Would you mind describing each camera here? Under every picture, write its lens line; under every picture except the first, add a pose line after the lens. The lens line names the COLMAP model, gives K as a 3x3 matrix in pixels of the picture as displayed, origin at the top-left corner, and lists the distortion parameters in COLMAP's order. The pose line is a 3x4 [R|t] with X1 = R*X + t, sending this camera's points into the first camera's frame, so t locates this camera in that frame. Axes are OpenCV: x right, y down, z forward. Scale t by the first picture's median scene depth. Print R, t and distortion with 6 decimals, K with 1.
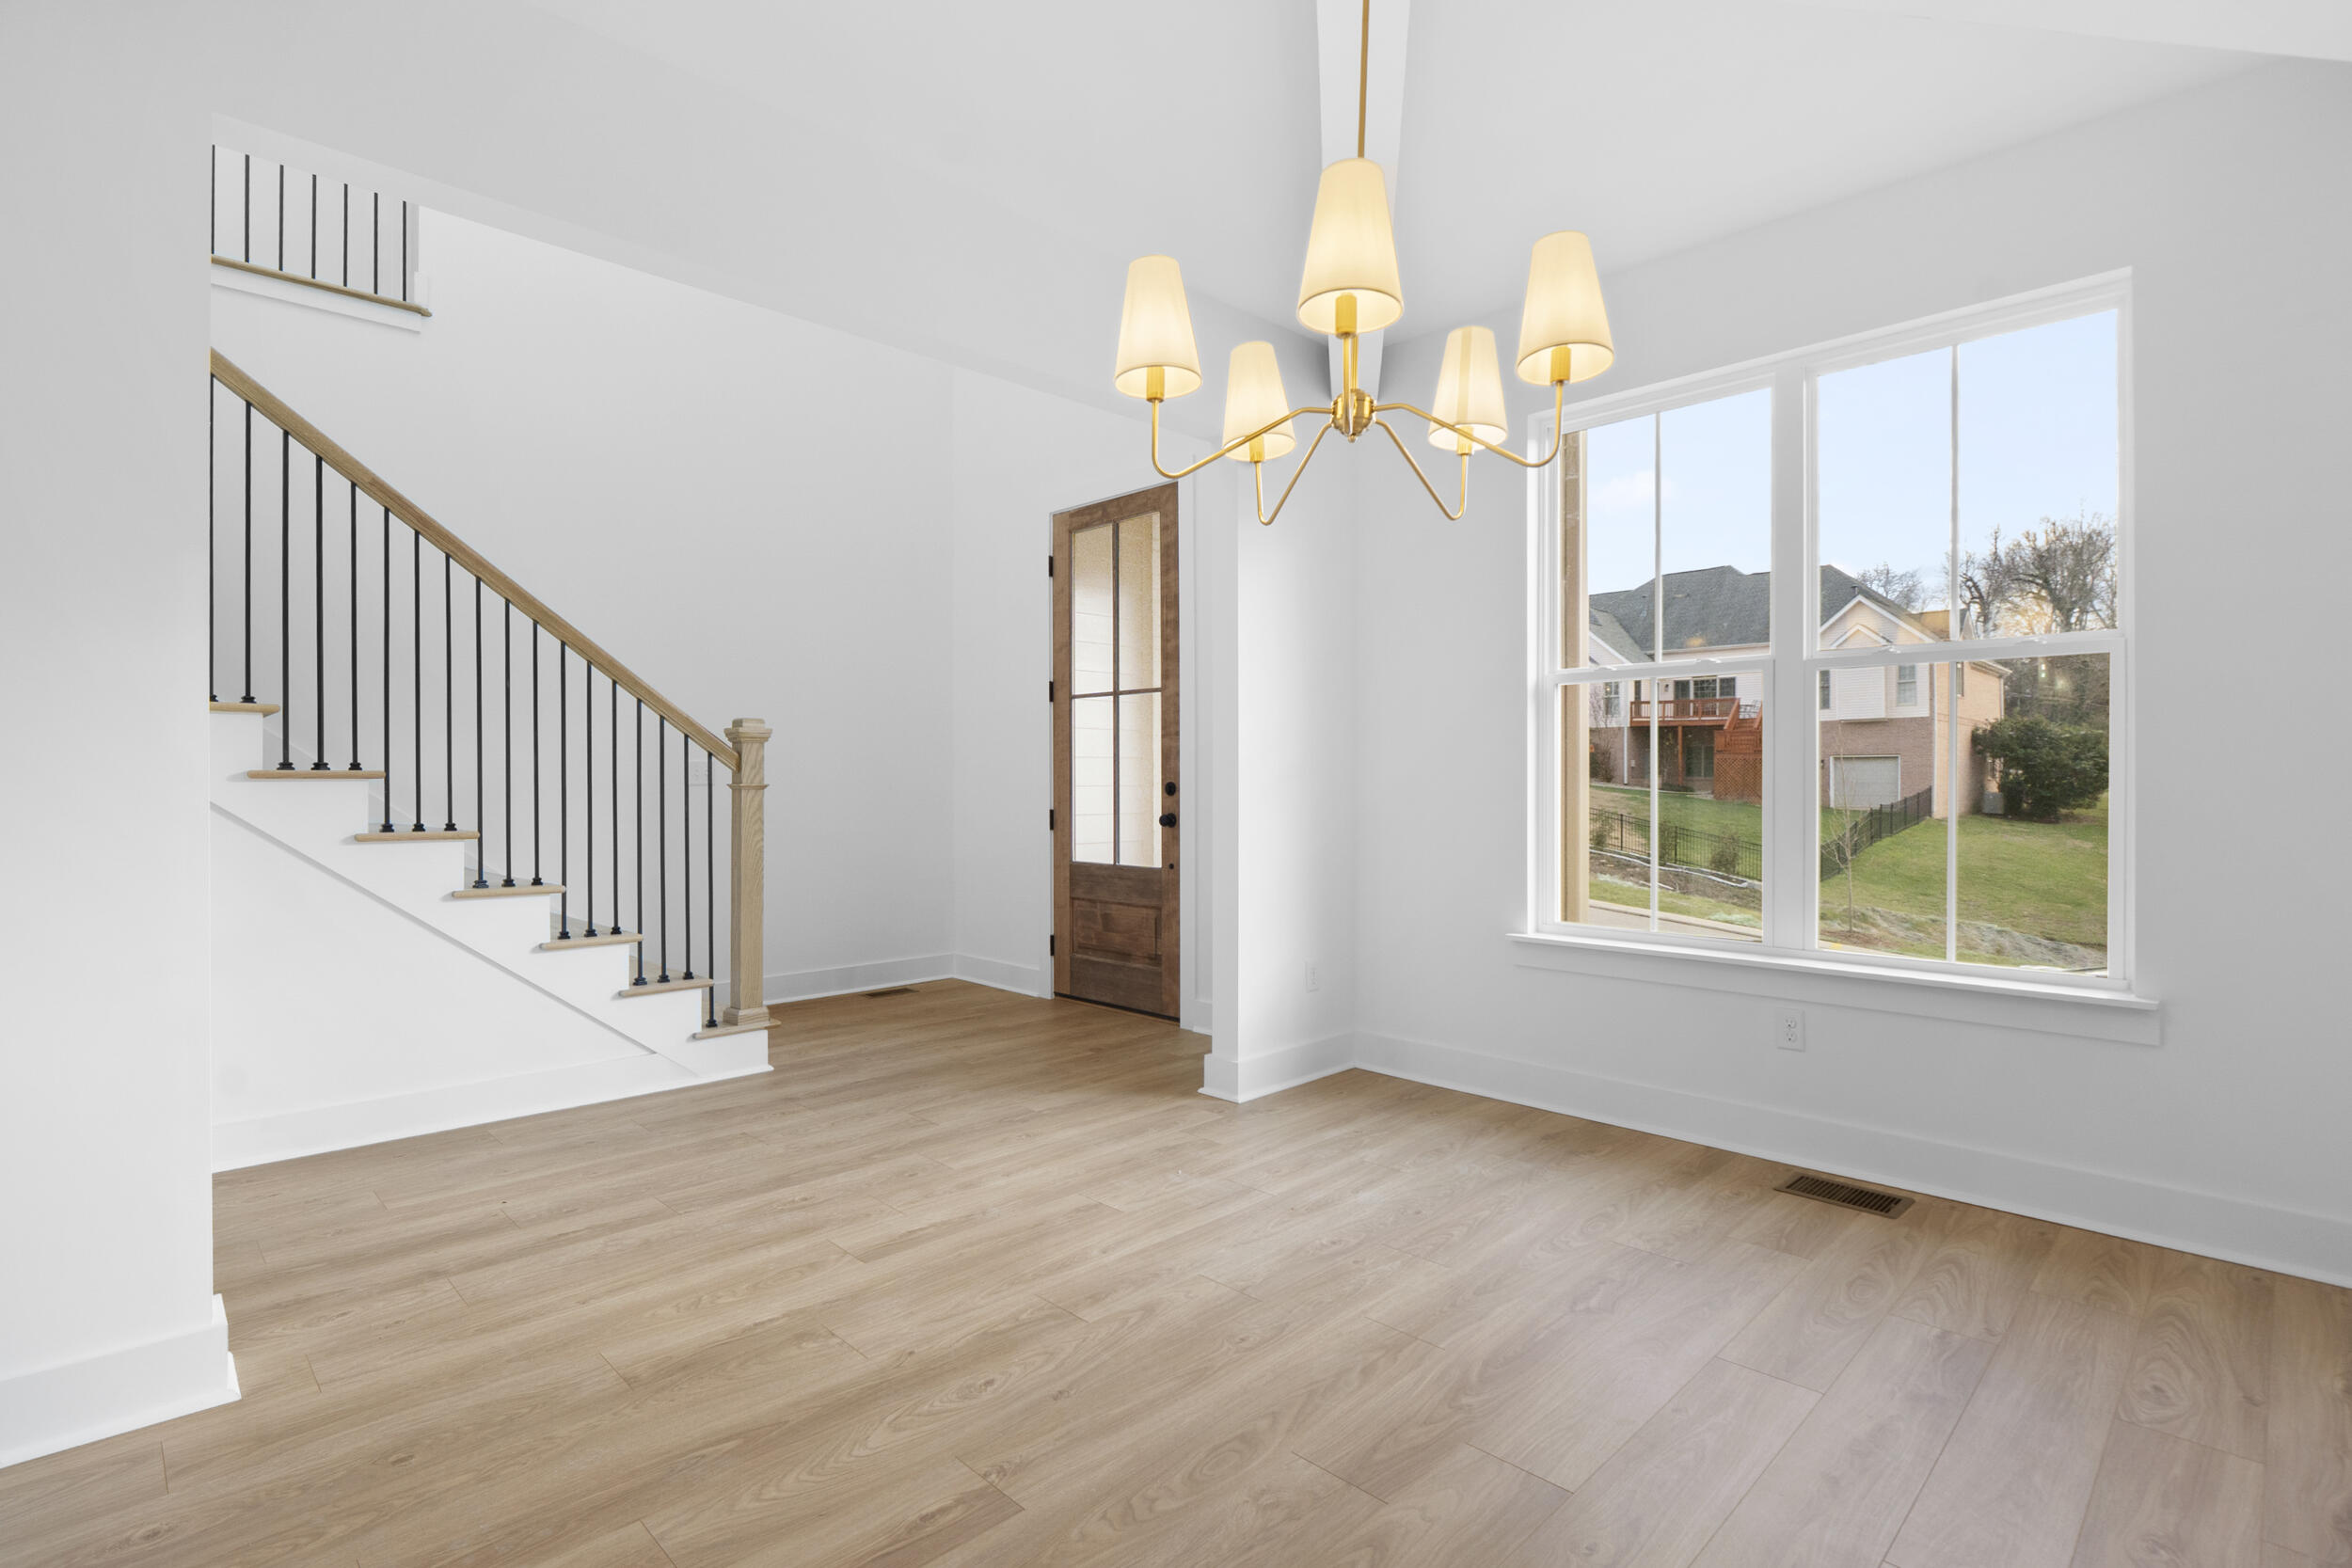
lens RADIAL K [[1089.2, 0, 1176.5], [0, 1089.2, 785.2], [0, 0, 1]] dist [0.003016, 0.000106]
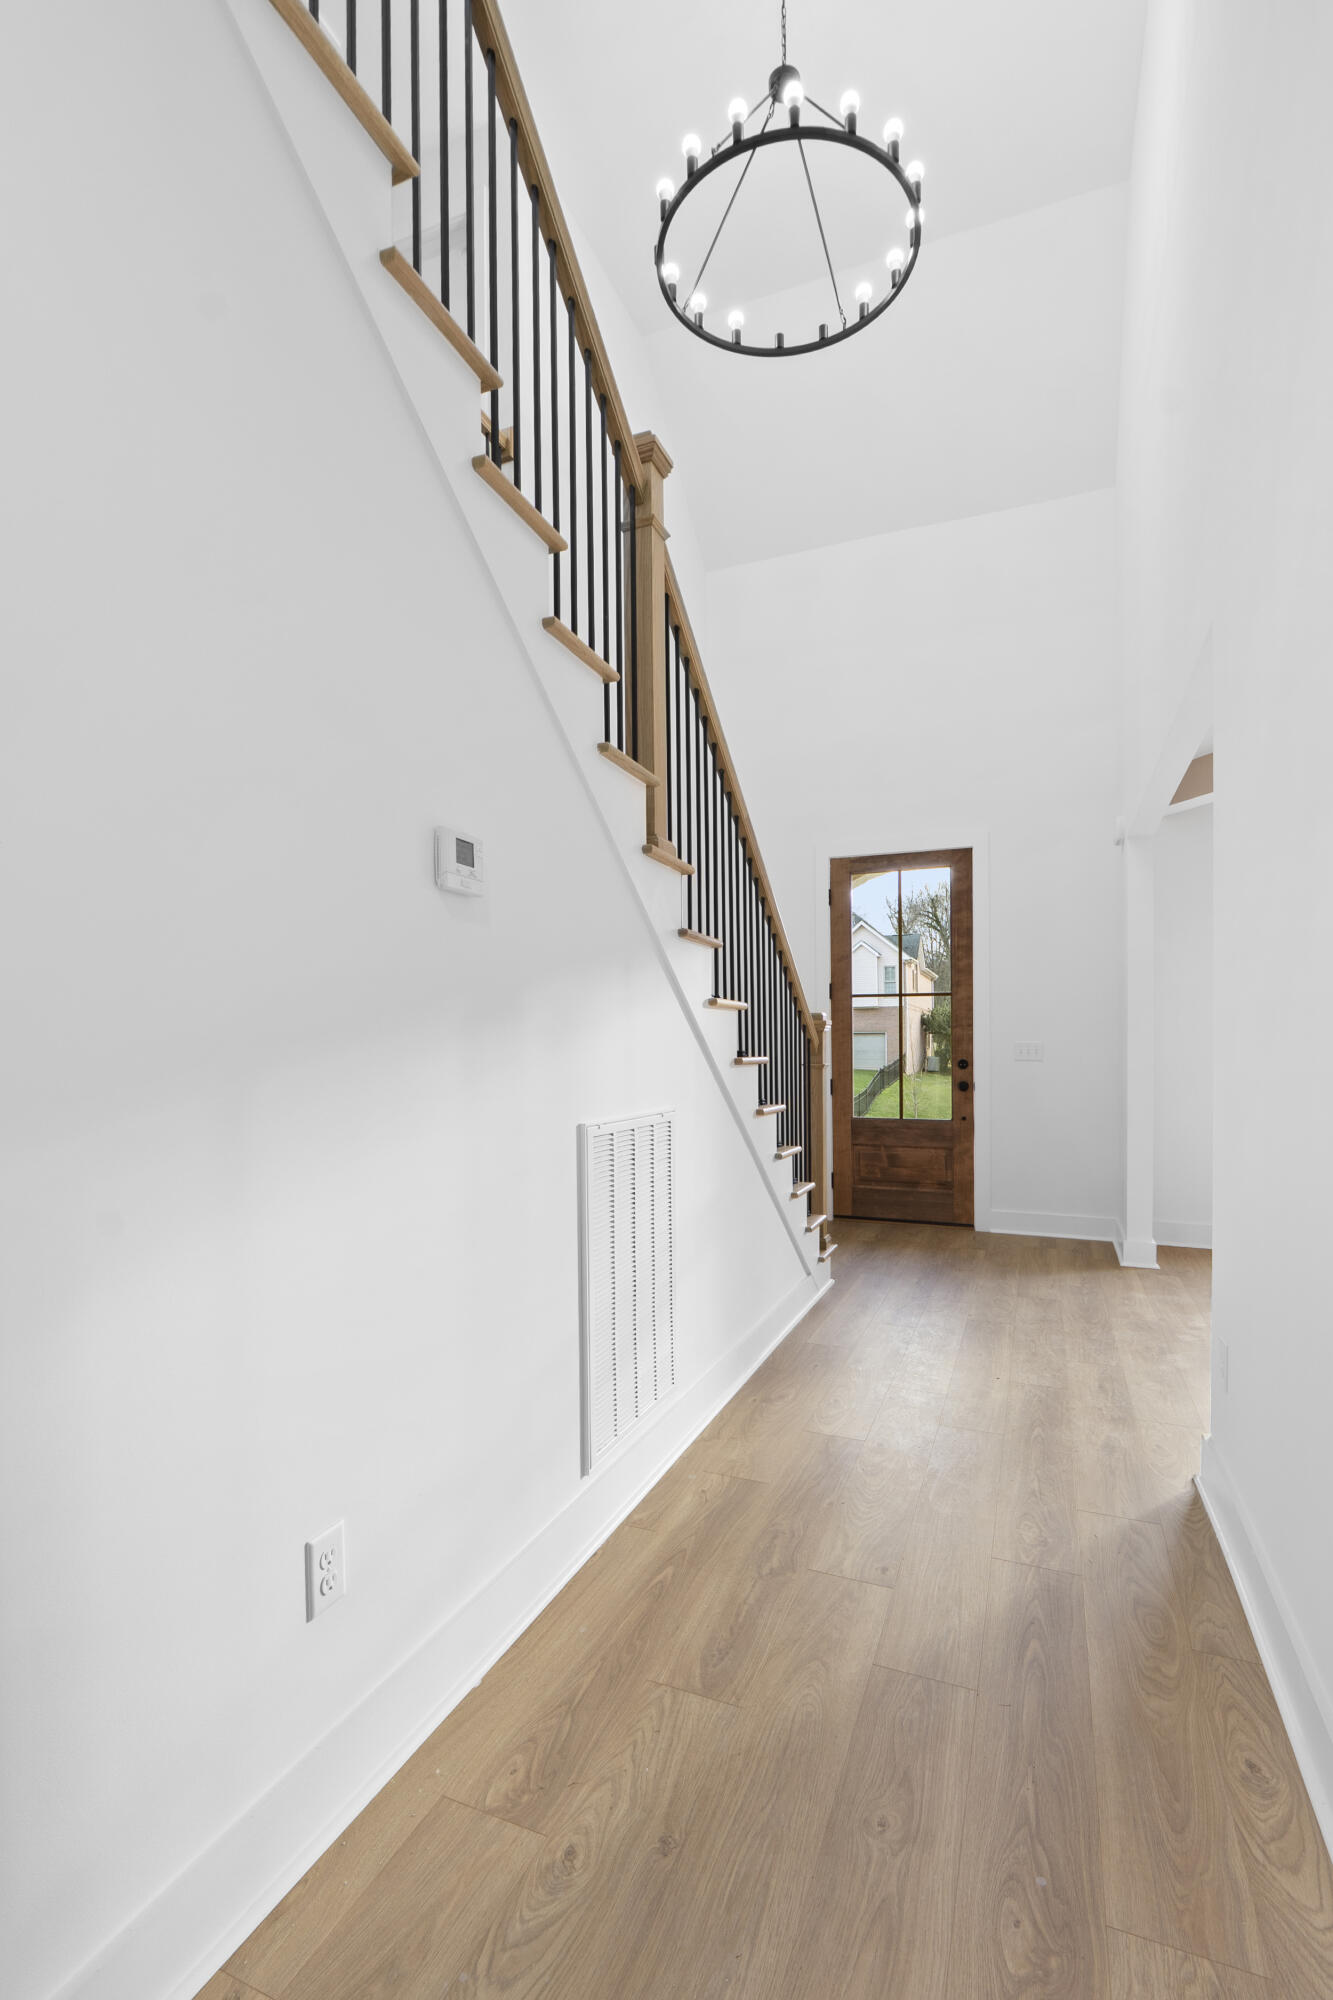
lens RADIAL K [[874.7, 0, 678.1], [0, 874.7, 1060.6], [0, 0, 1]] dist [-0.002244, -0.000142]
pose [[0.925285, -0.005201, 0.379236, -0.762640], [0.000942, 0.999934, 0.011416, -0.014600], [-0.379270, -0.010206, 0.925230, 0.080627]]
